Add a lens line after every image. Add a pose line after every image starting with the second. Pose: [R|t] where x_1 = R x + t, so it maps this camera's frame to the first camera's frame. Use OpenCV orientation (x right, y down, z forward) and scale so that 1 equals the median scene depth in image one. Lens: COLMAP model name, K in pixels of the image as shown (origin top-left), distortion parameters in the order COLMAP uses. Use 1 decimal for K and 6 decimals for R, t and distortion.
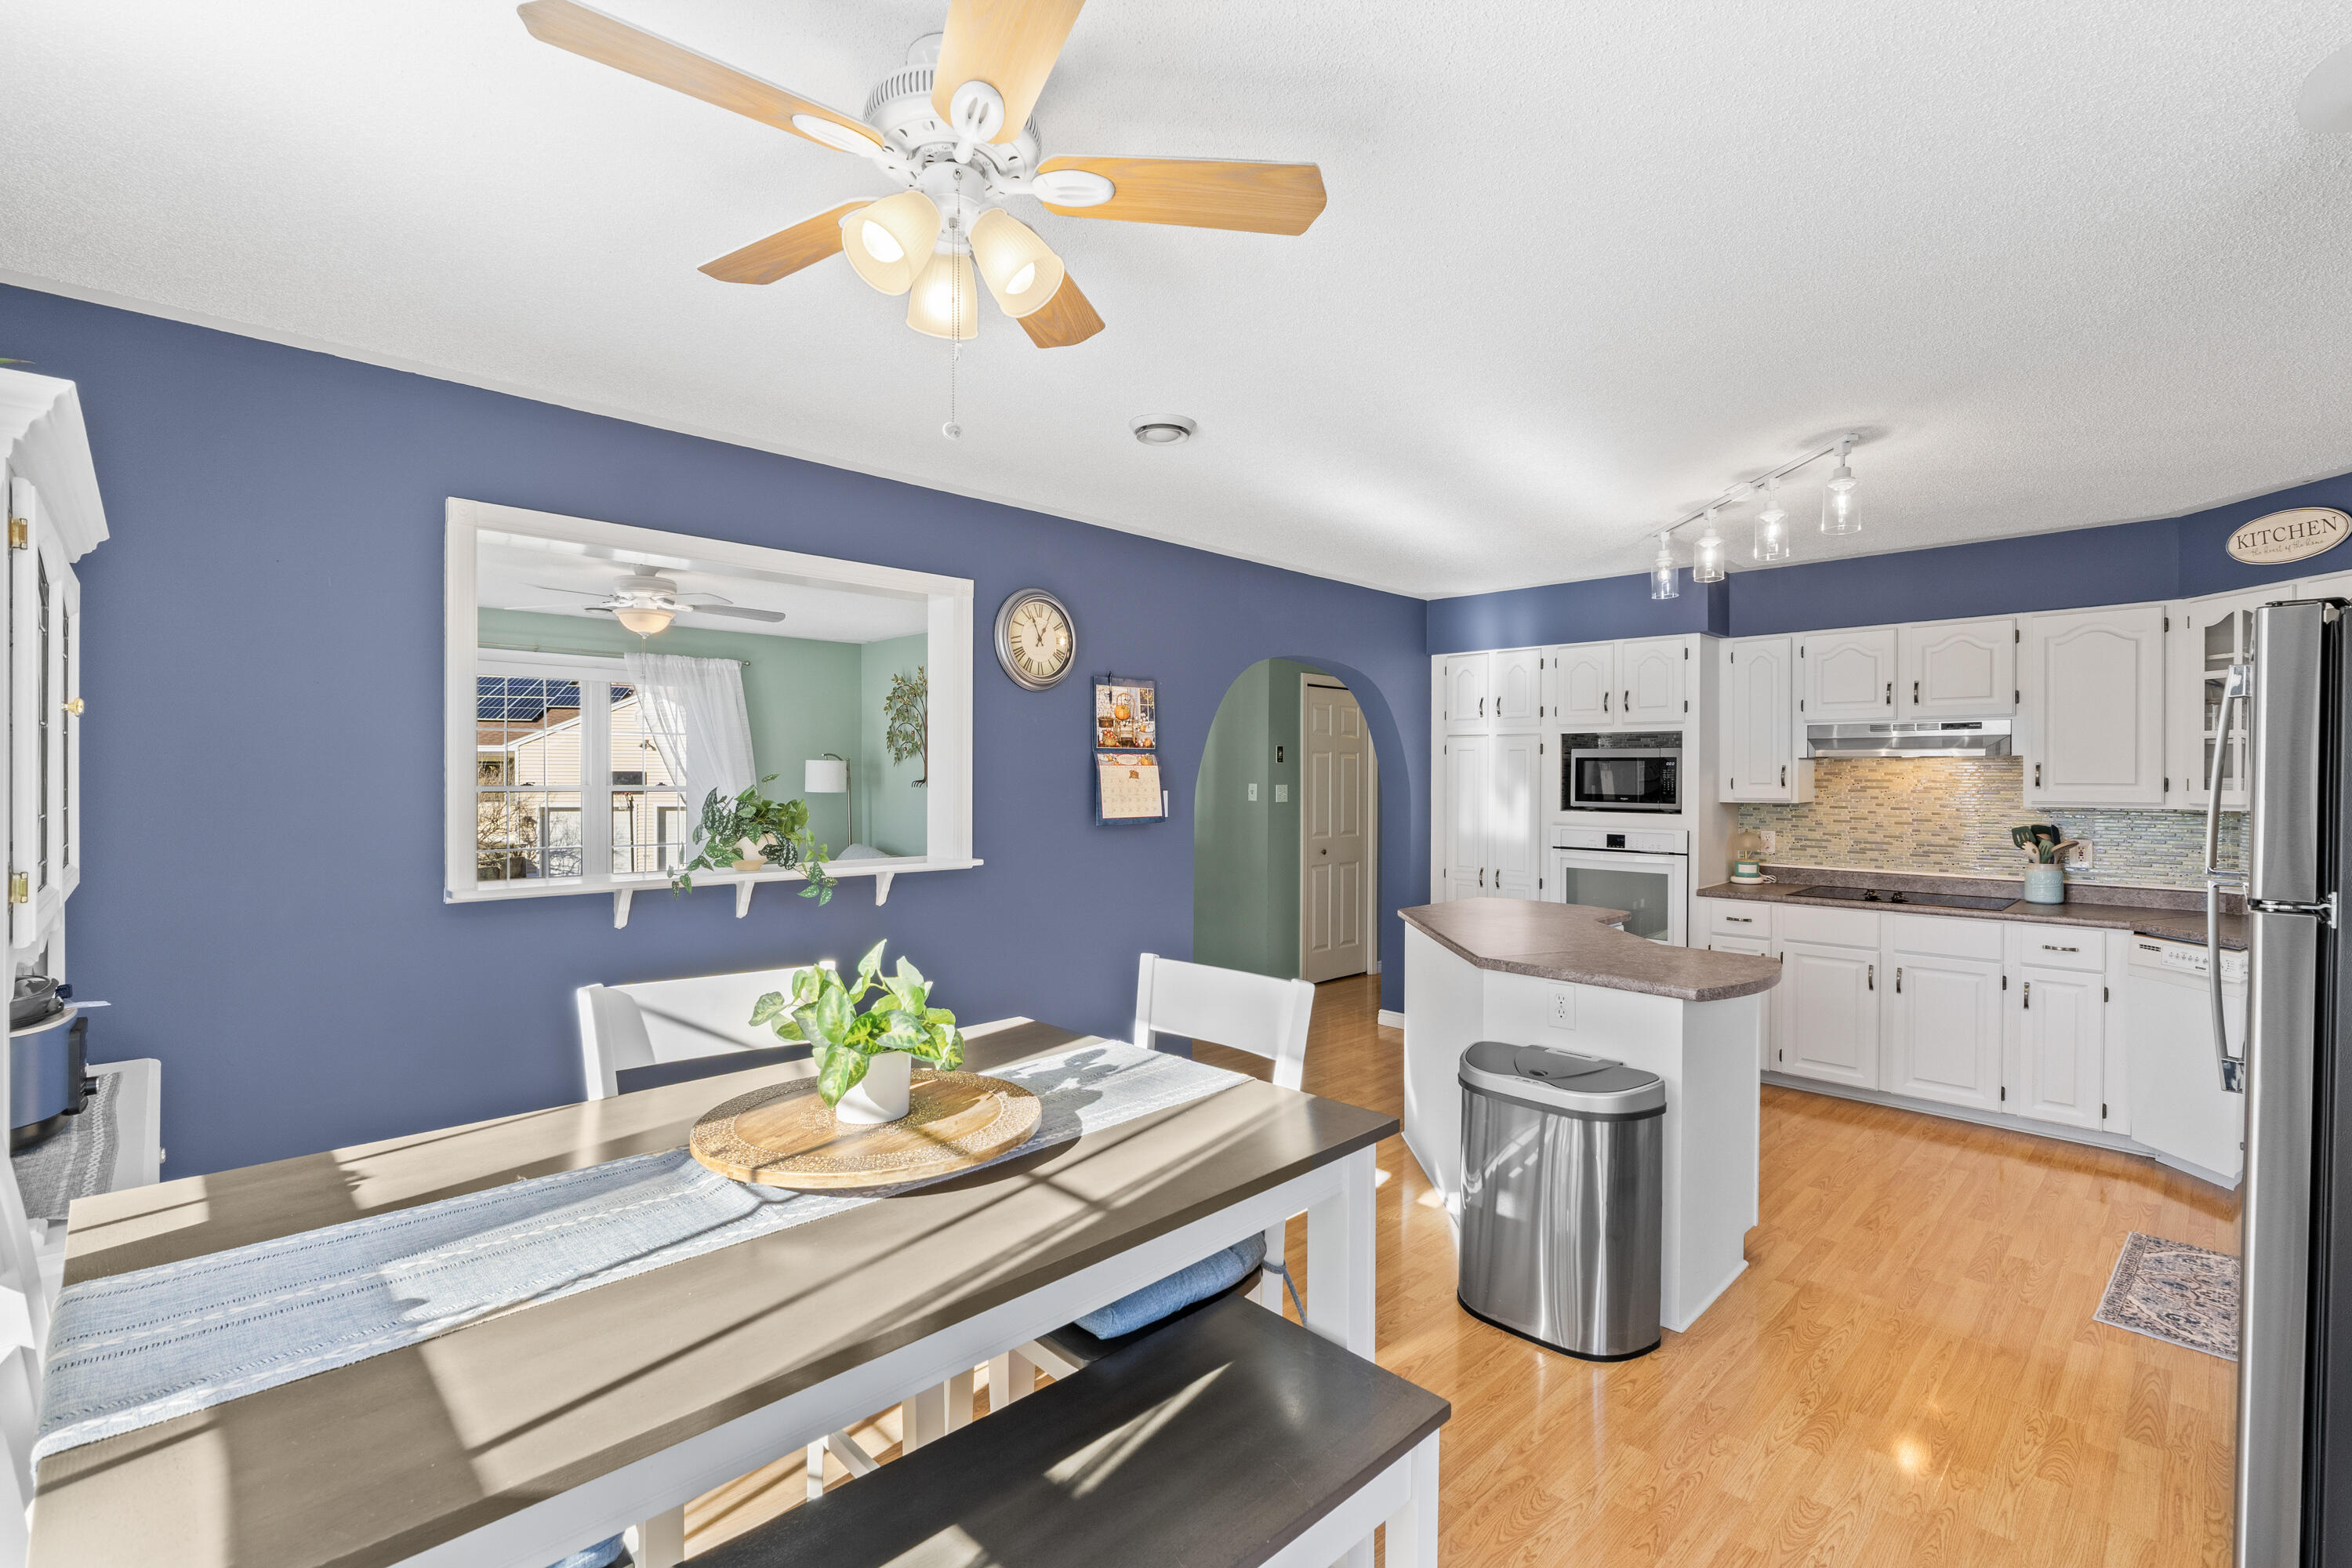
lens RADIAL K [[1045.0, 0, 1158.1], [0, 1045.0, 785.0], [0, 0, 1]] dist [-0.012067, -0.000147]
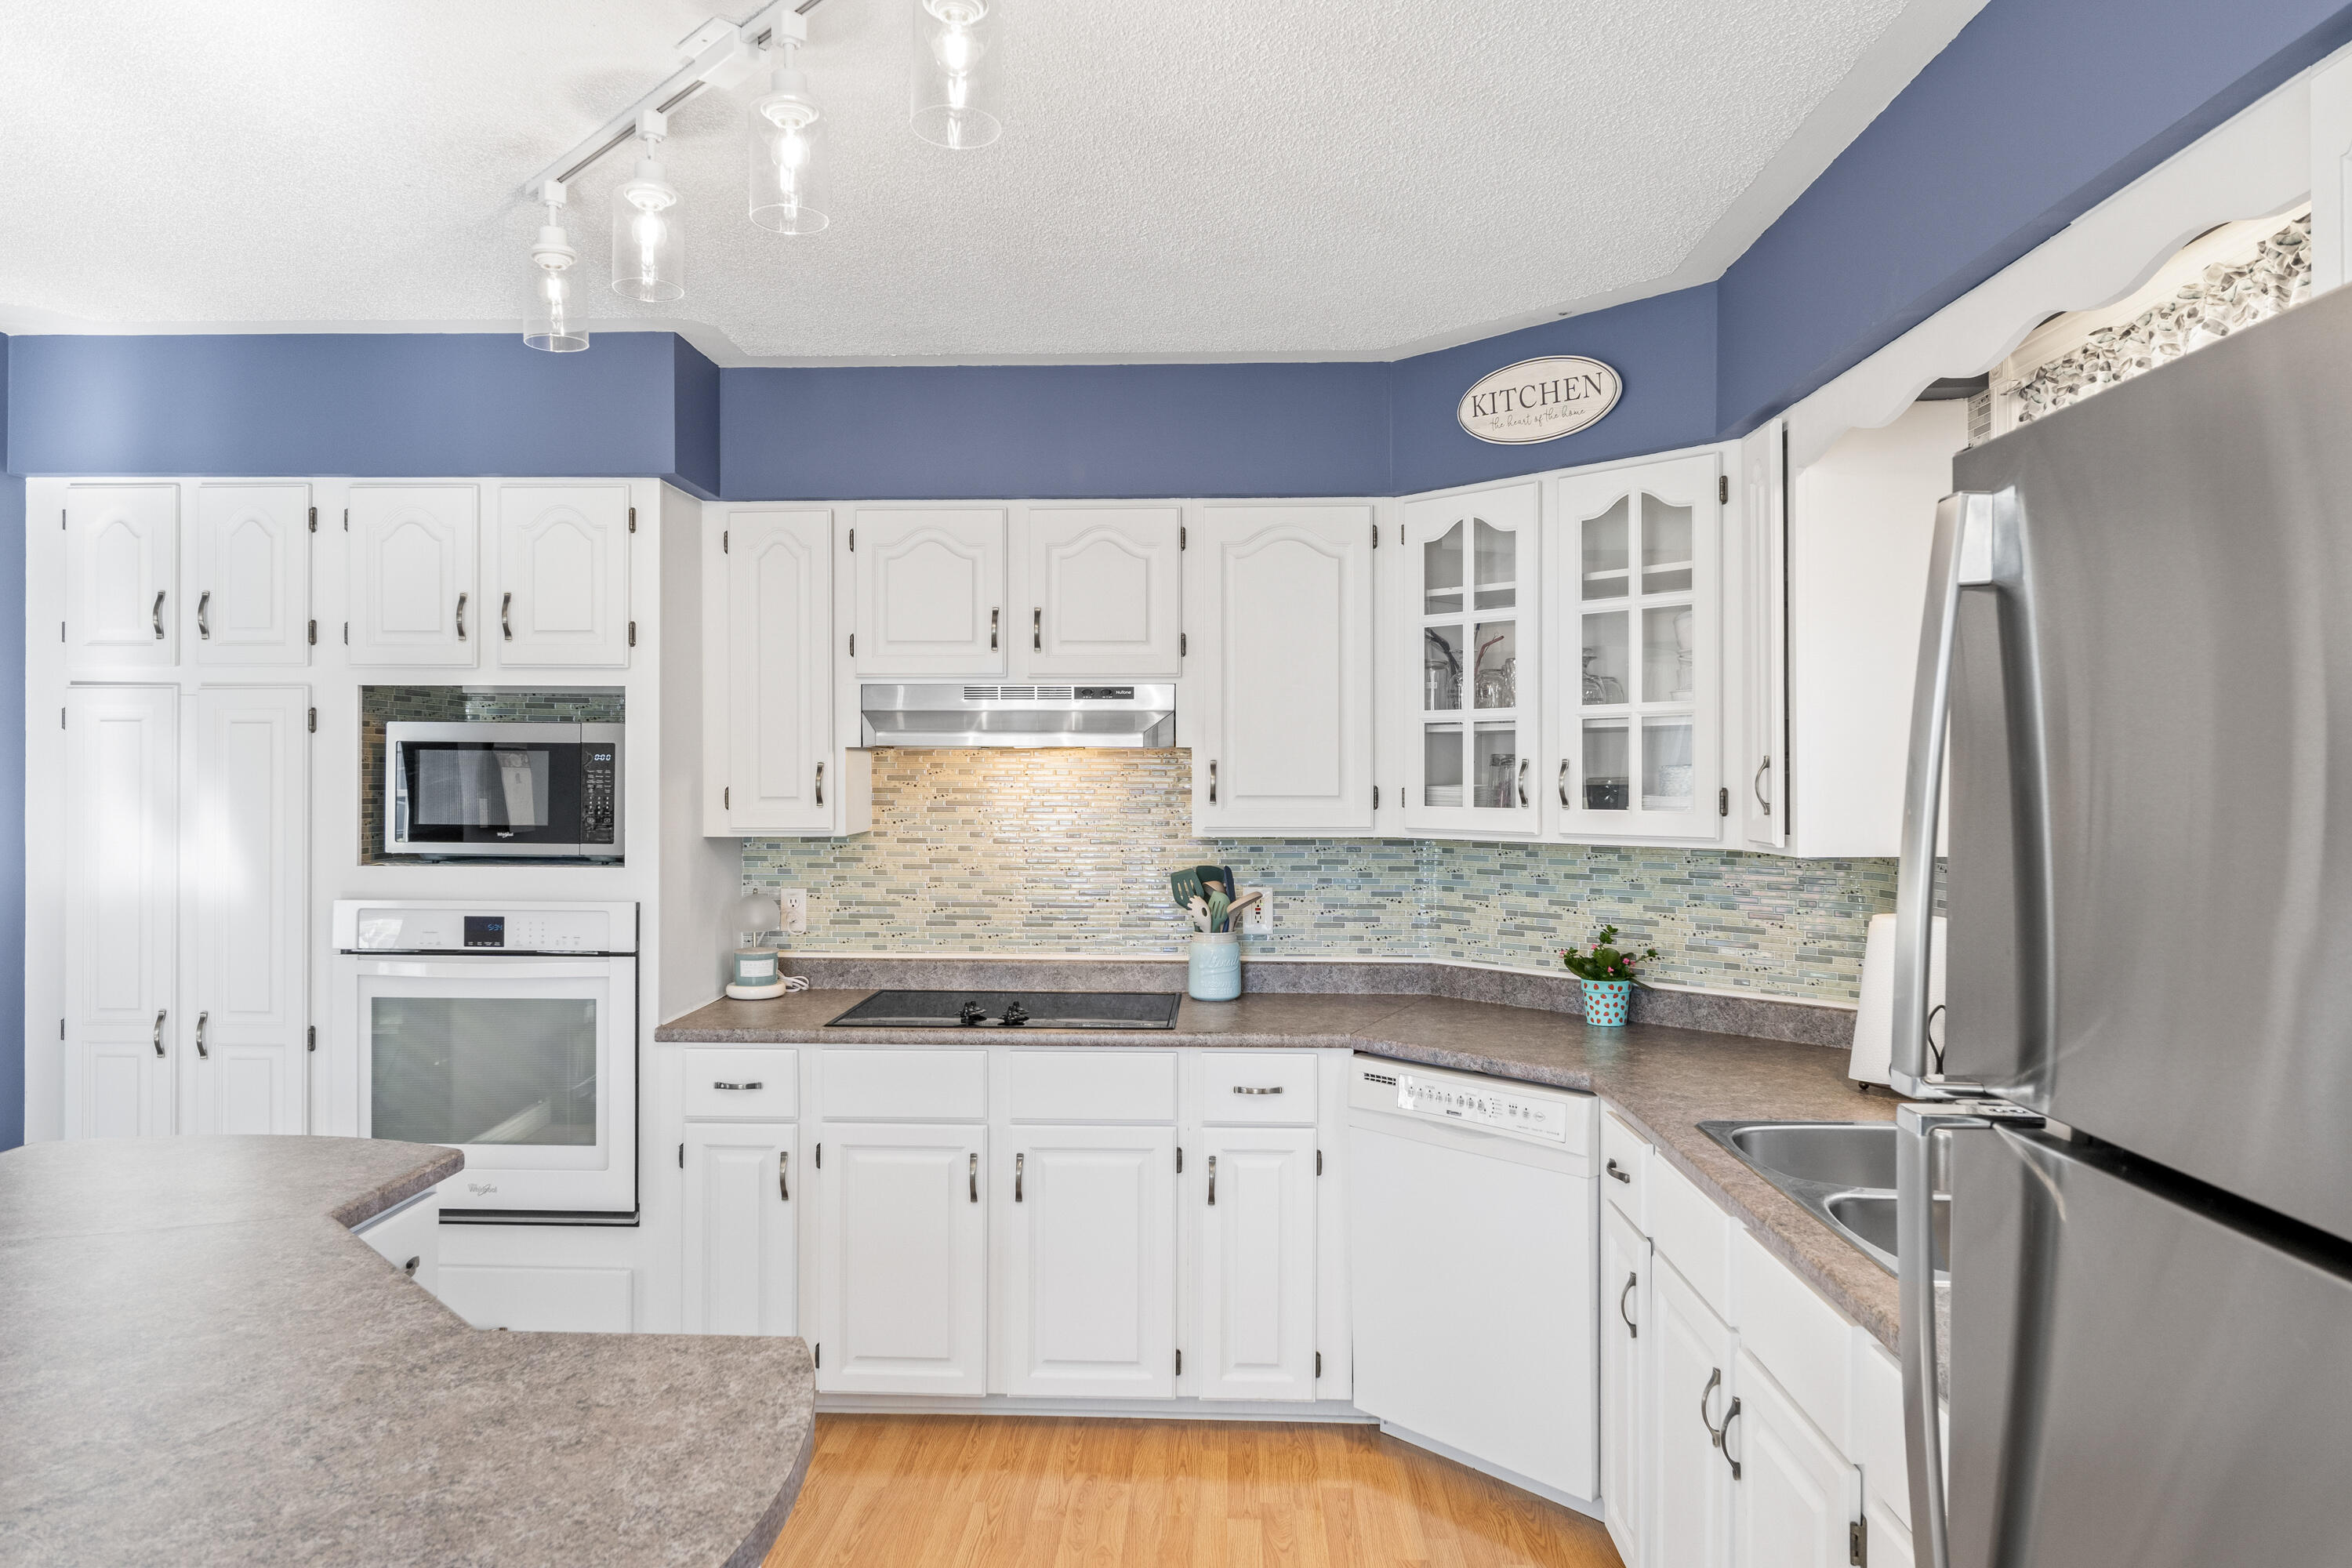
lens RADIAL K [[1538.4, 0, 1174.6], [0, 1538.4, 773.6], [0, 0, 1]] dist [-0.005294, 0.002812]
pose [[0.720180, -0.001438, 0.693786, 0.217273], [0.005538, 0.999978, -0.003677, -0.009897], [-0.693765, 0.006490, 0.720172, 0.359447]]
